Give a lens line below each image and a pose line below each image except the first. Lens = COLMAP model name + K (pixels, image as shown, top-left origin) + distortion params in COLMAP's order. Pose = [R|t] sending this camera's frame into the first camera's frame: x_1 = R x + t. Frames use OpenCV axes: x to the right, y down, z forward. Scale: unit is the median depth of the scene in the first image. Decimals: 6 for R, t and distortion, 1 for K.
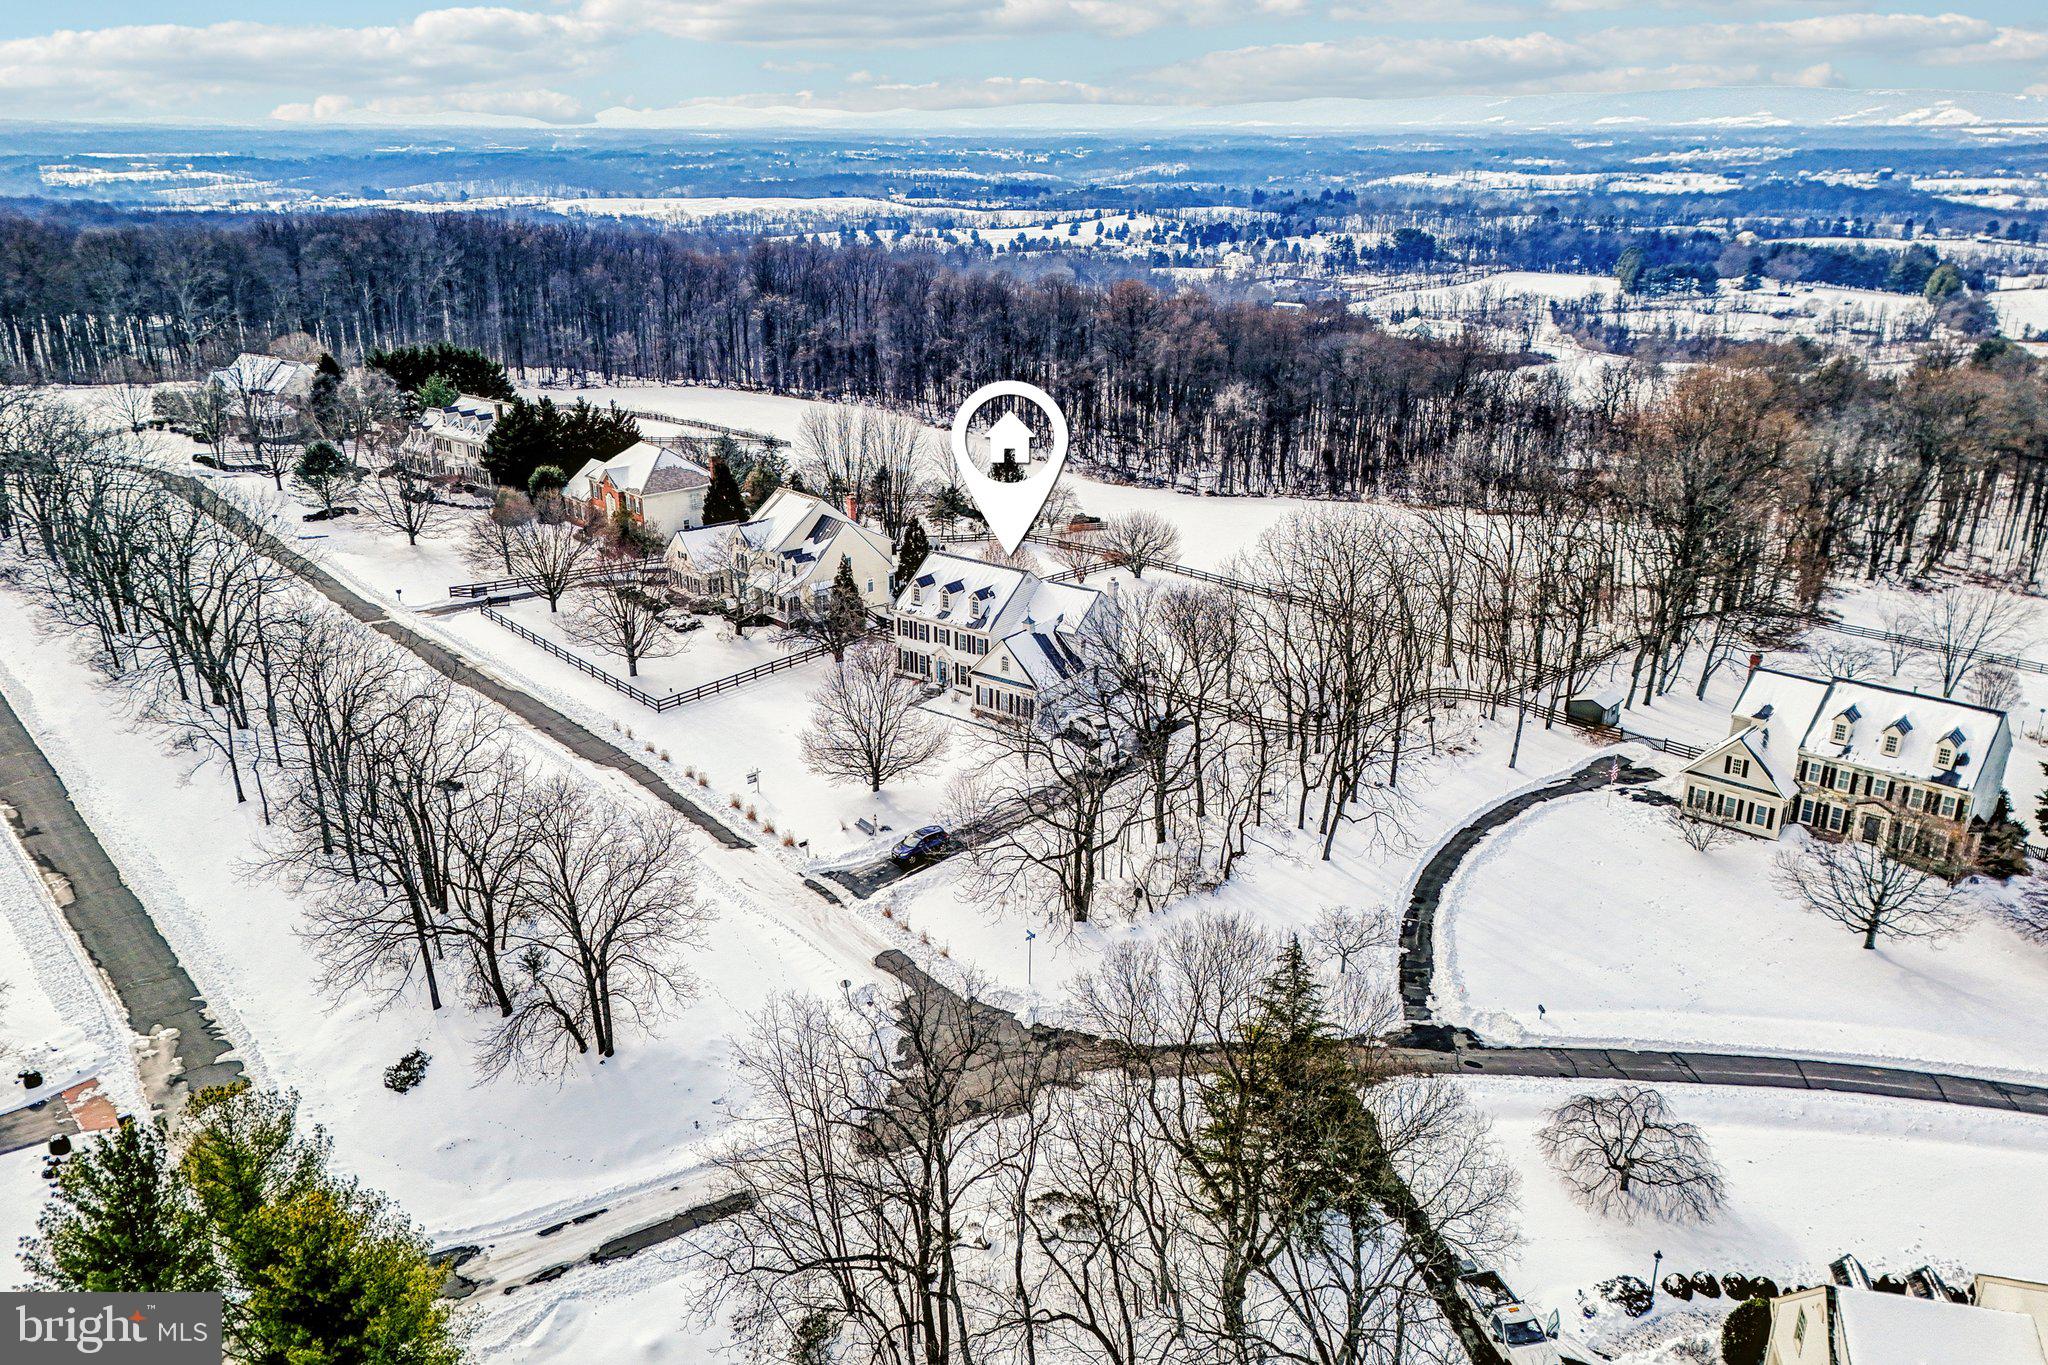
lens RADIAL K [[1481.2, 0, 1018.7], [0, 1481.2, 682.1], [0, 0, 1]] dist [0.049879, -0.037398]
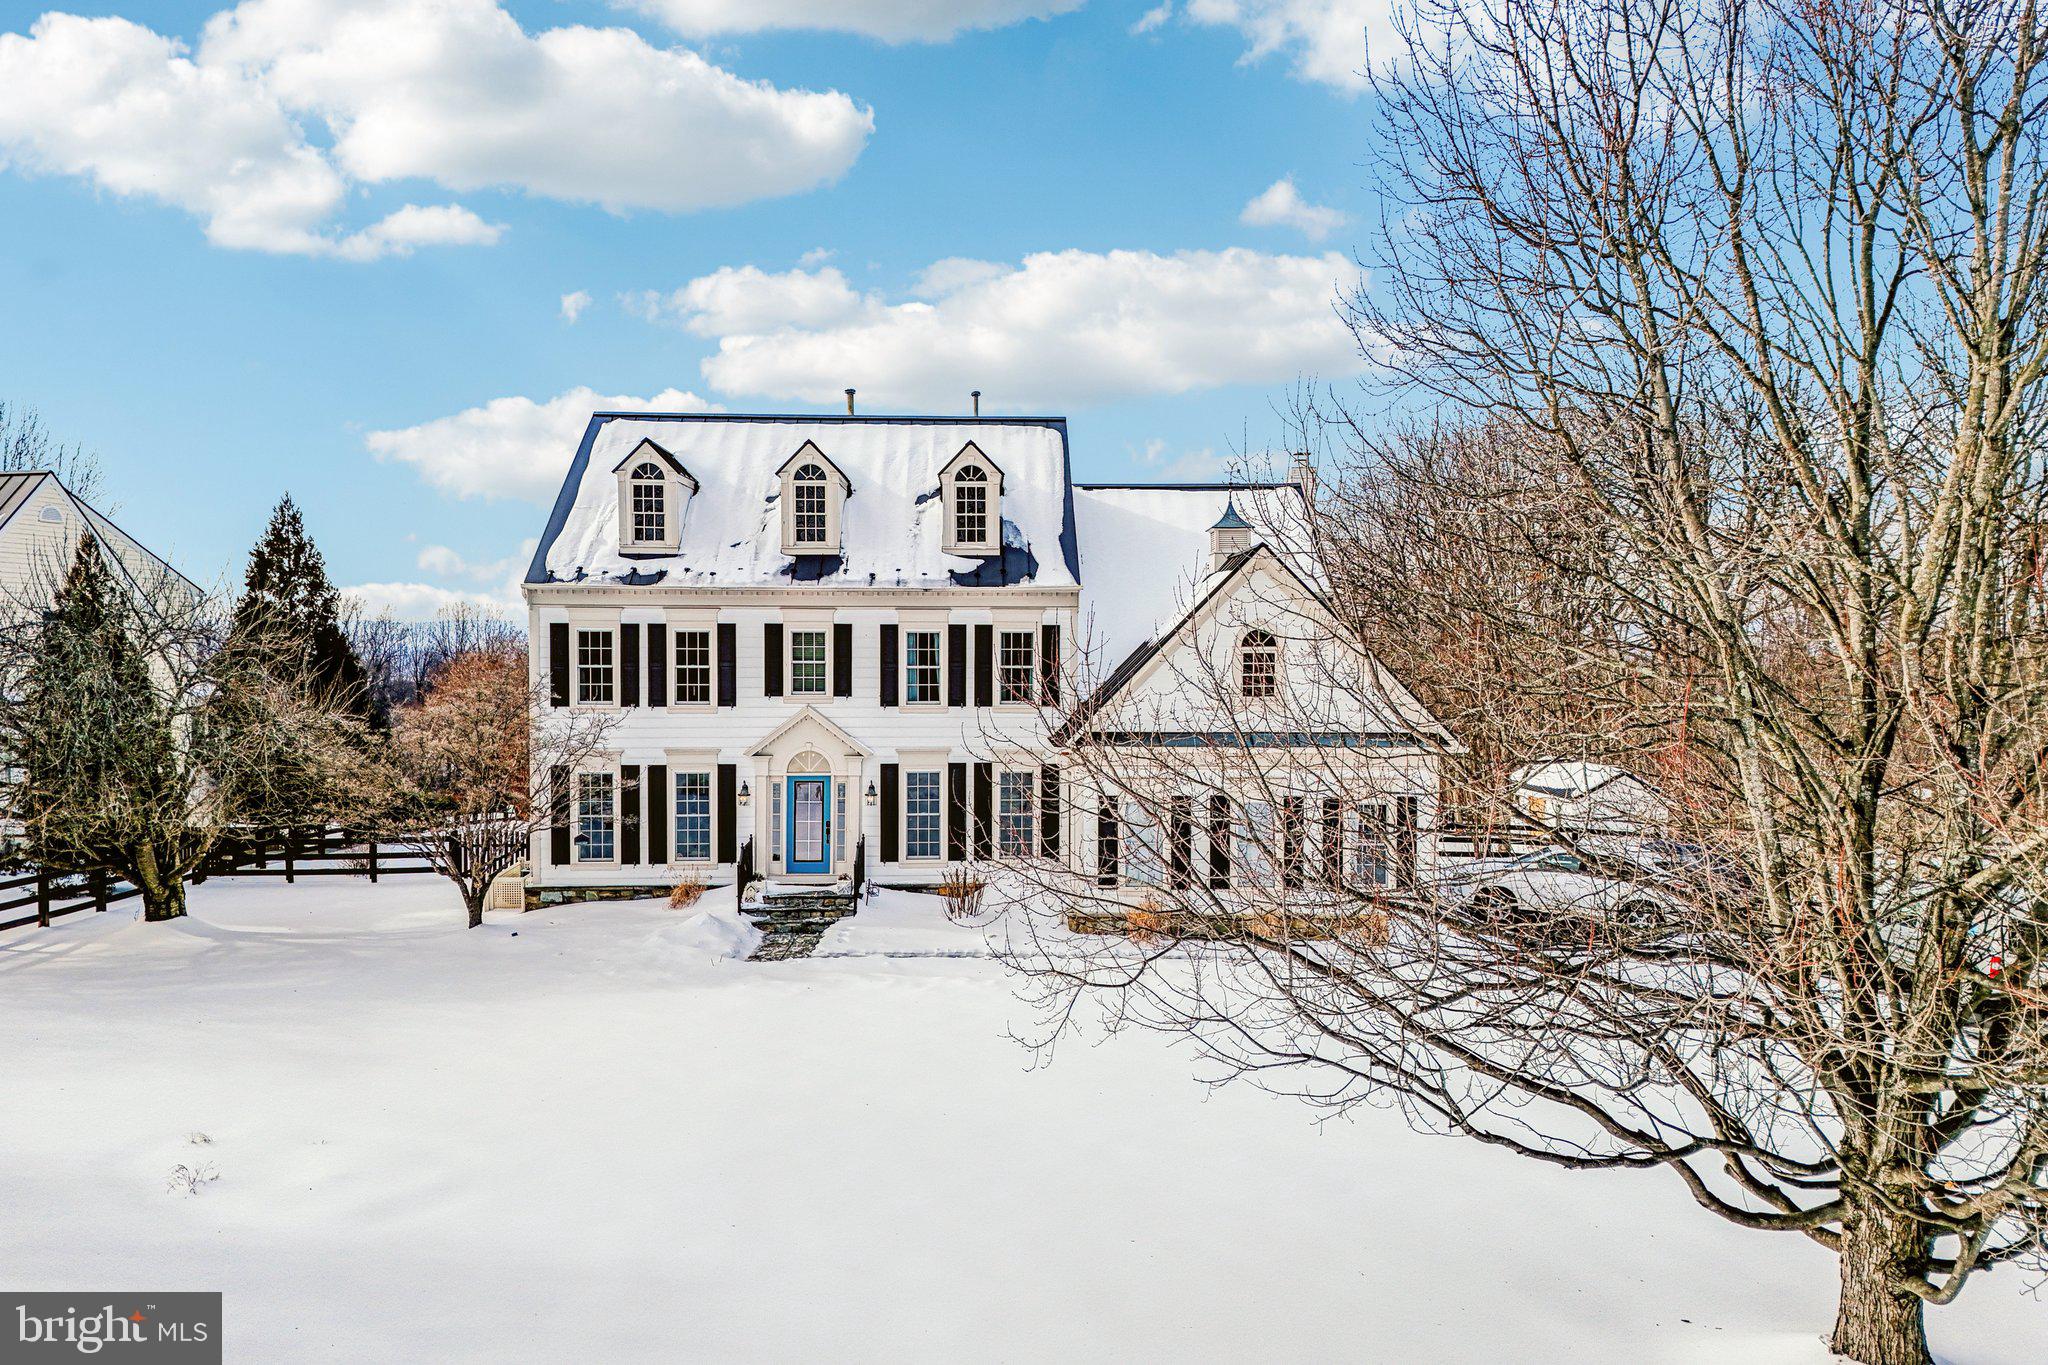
lens RADIAL K [[1481.2, 0, 1031.2], [0, 1481.2, 699.3], [0, 0, 1]] dist [0.049879, -0.037398]
pose [[0.780578, -0.013394, 0.624915, -0.118895], [0.216282, 0.943800, -0.249928, 0.028340], [-0.586447, 0.330246, 0.739606, 0.564354]]
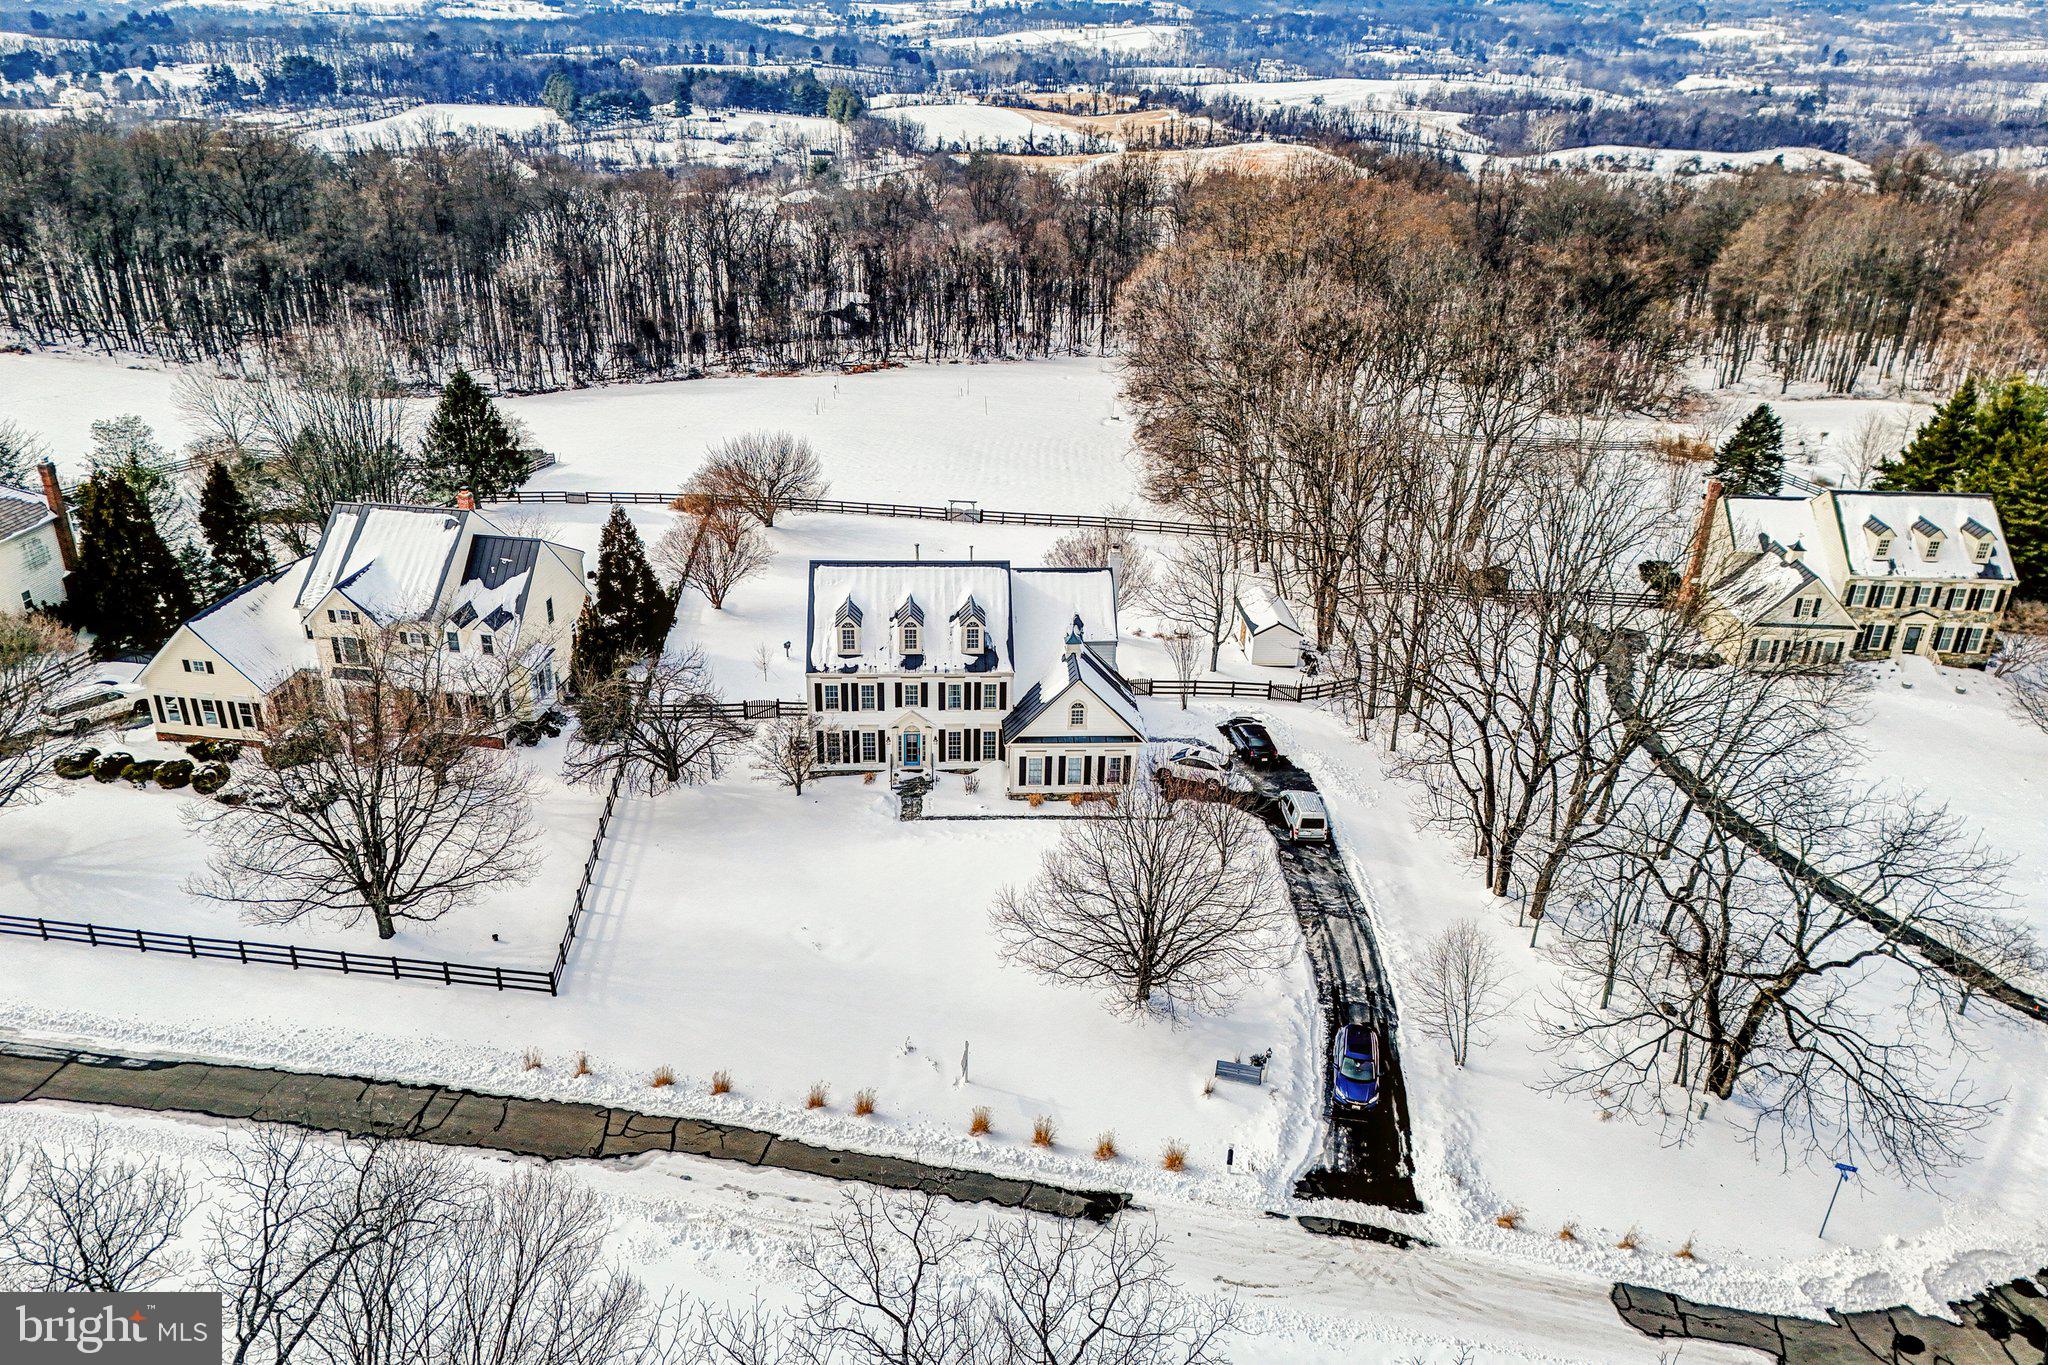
lens RADIAL K [[1481.2, 0, 1022.0], [0, 1481.2, 678.5], [0, 0, 1]] dist [0.049879, -0.037398]
pose [[0.764572, -0.263252, 0.588327, -0.263770], [0.204431, 0.964704, 0.165993, -0.091188], [-0.611260, -0.006642, 0.791402, 0.337267]]
